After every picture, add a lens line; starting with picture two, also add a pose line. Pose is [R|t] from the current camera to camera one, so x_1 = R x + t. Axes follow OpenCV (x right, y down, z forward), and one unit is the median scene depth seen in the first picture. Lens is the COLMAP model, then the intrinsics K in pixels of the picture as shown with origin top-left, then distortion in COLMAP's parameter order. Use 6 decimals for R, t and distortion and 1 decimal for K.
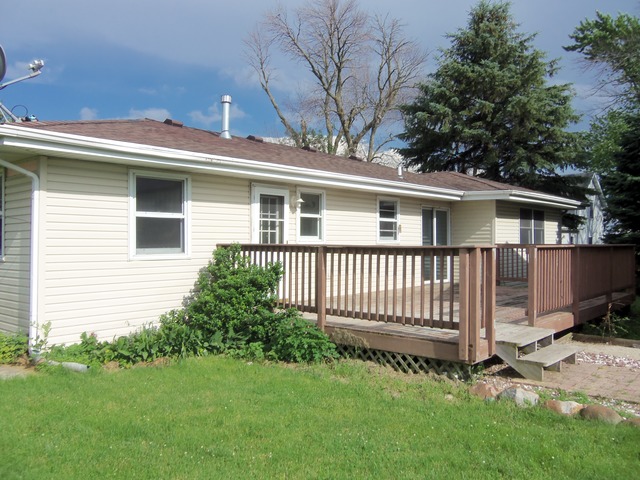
lens RADIAL K [[538.8, 0, 320.0], [0, 538.8, 240.0], [0, 0, 1]] dist [-0.008310, -0.001576]
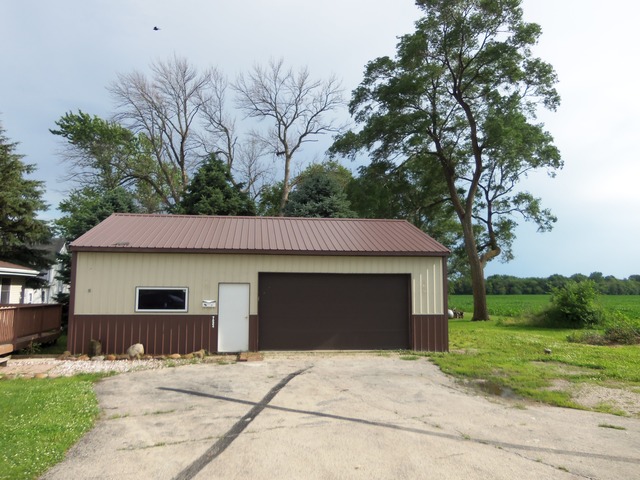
lens RADIAL K [[538.8, 0, 320.0], [0, 538.8, 240.0], [0, 0, 1]] dist [-0.008310, -0.001576]
pose [[0.636403, 0.079585, 0.767240, -0.122014], [-0.012650, 0.995606, -0.092781, -0.025042], [-0.771253, 0.049340, 0.634613, -0.407407]]
